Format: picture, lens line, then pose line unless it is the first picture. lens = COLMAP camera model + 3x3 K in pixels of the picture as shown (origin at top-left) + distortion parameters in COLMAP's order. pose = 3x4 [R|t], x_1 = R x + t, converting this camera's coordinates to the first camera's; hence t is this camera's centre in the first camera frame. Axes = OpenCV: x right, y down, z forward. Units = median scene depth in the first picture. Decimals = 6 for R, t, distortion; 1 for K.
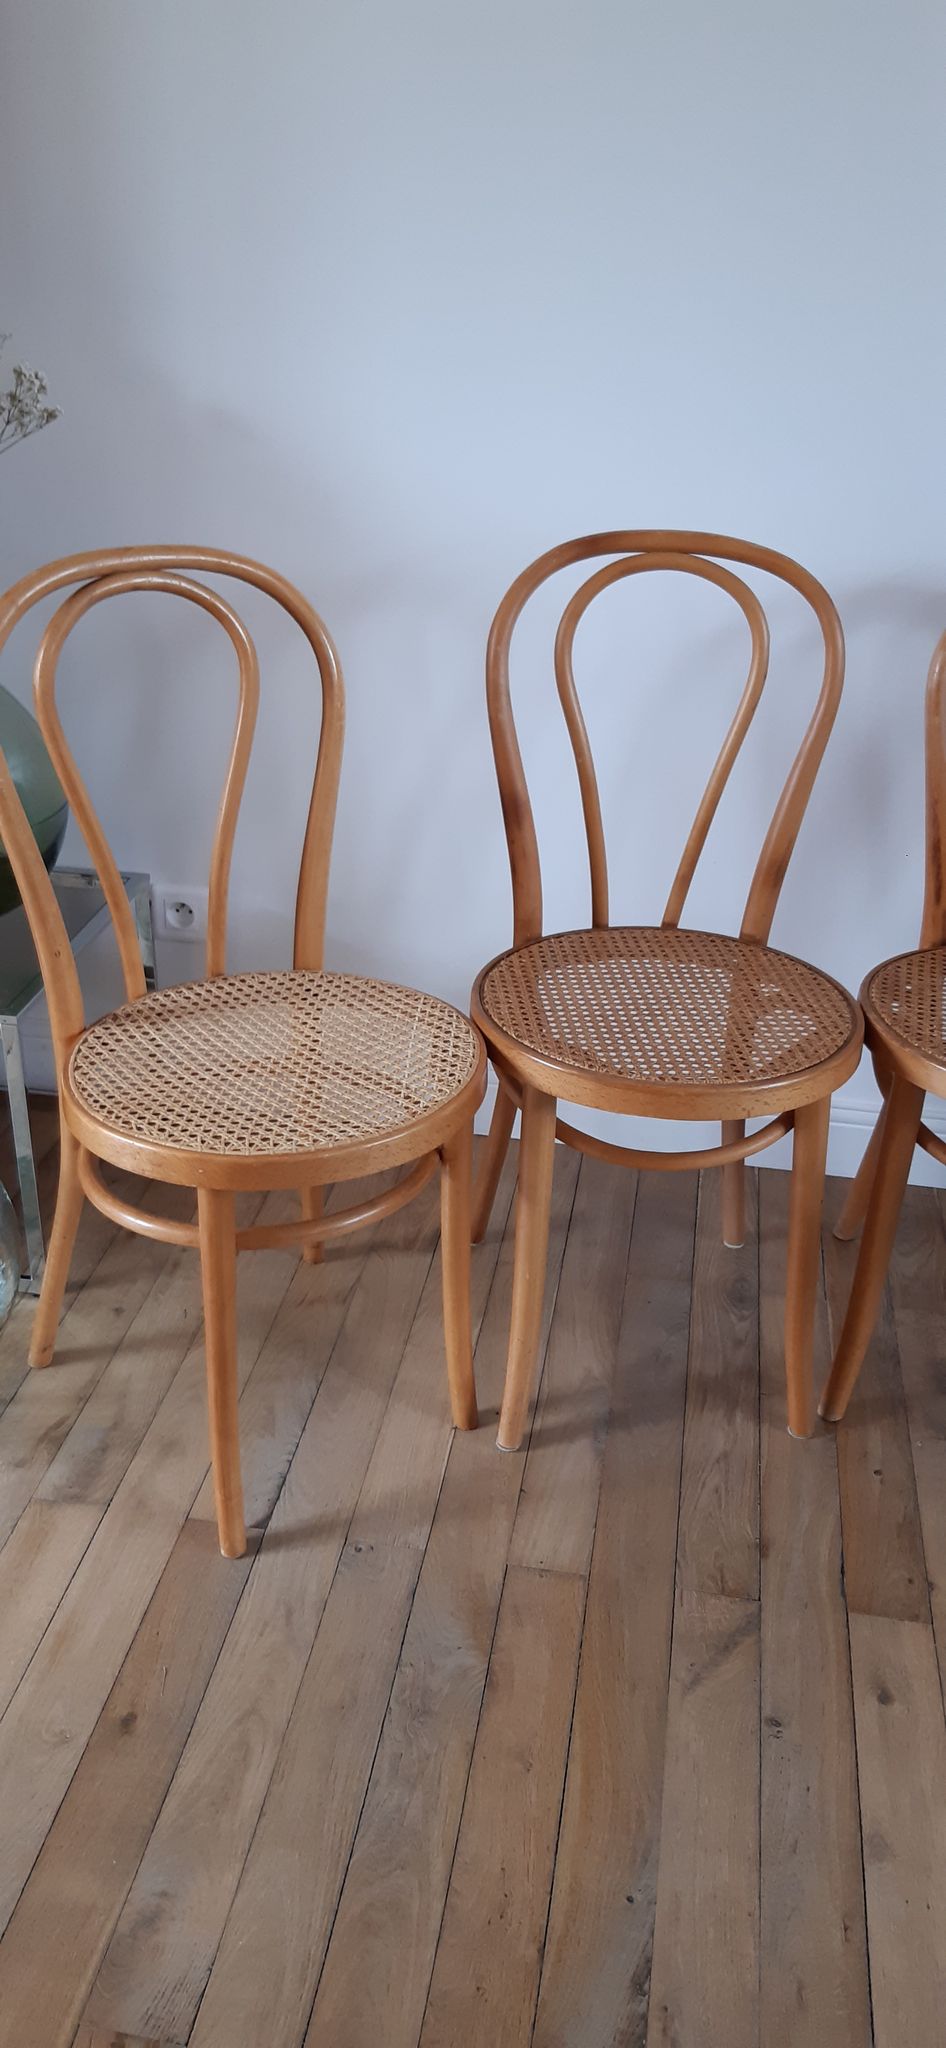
lens RADIAL K [[1552.8, 0, 491.7], [0, 1552.8, 1006.0], [0, 0, 1]] dist [0.069607, -0.114242]
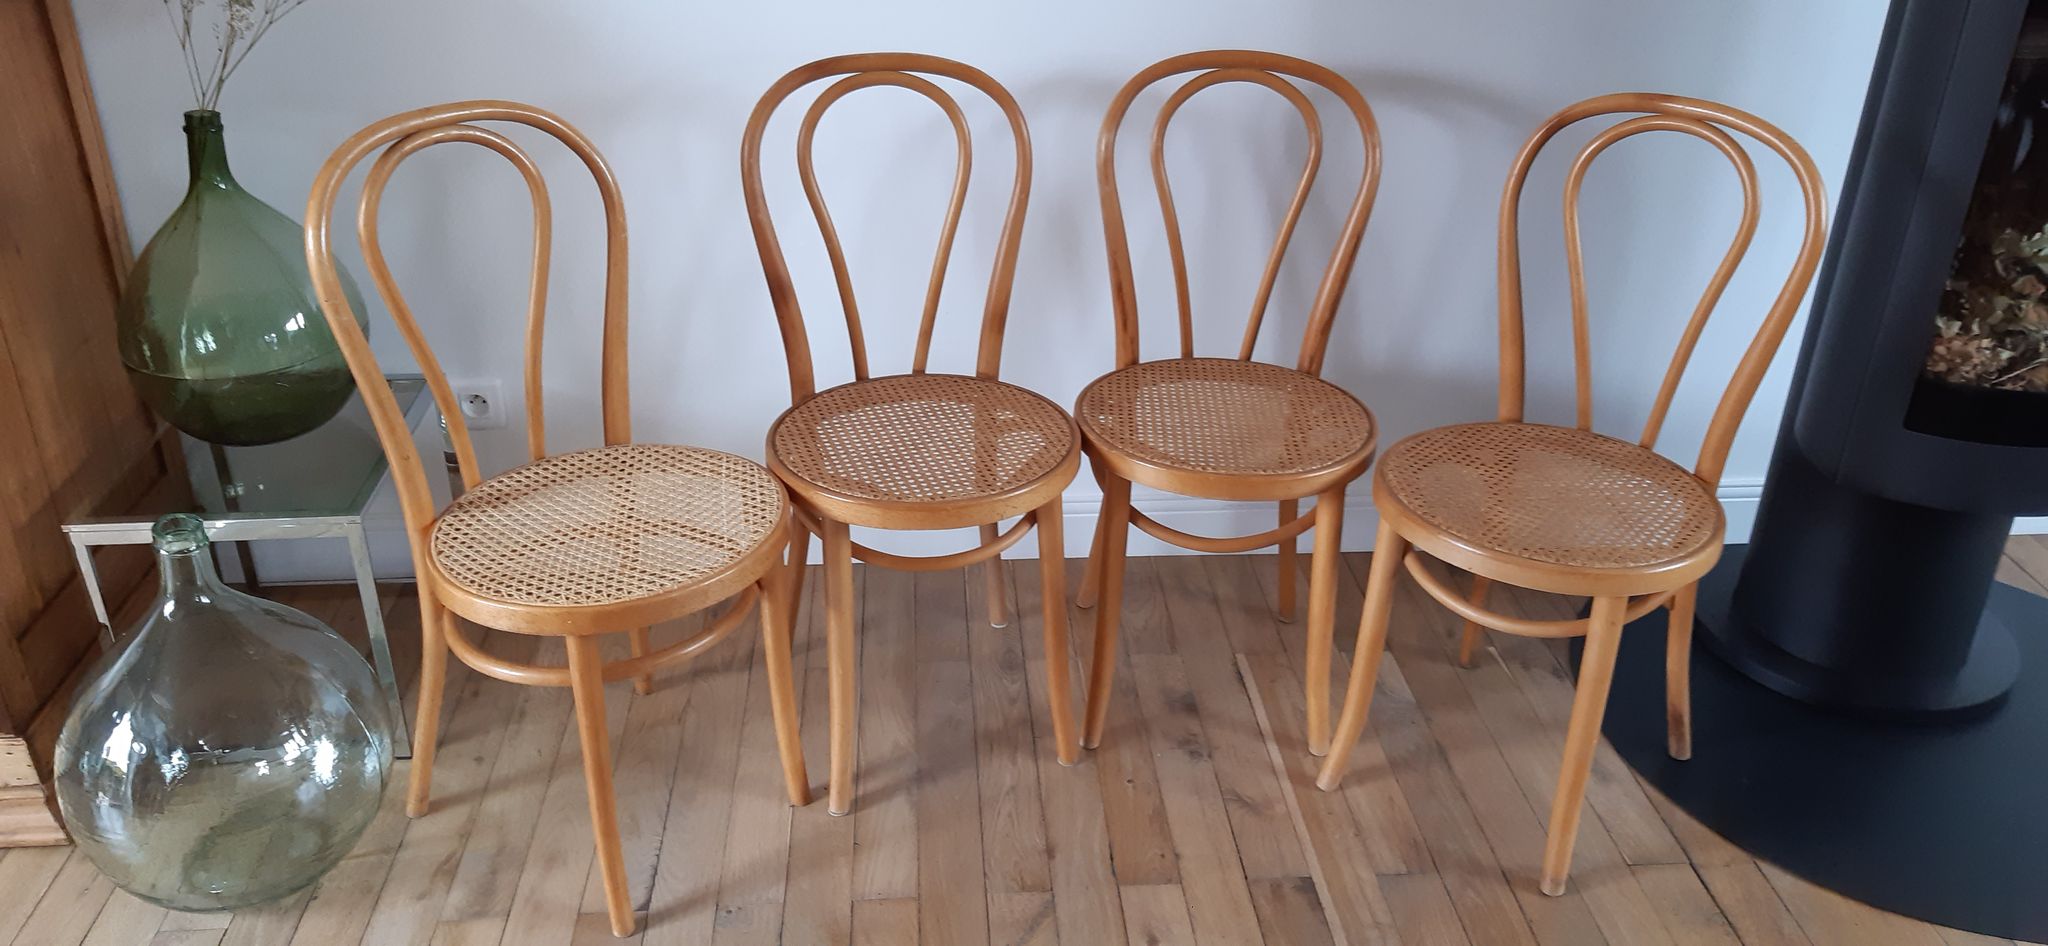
lens RADIAL K [[1552.8, 0, 1038.9], [0, 1552.8, 451.1], [0, 0, 1]] dist [0.069607, -0.114242]
pose [[0.972385, -0.120770, 0.199706, -0.047921], [0.116863, 0.992655, 0.031283, -0.018567], [-0.202017, -0.007081, 0.979356, -0.229414]]
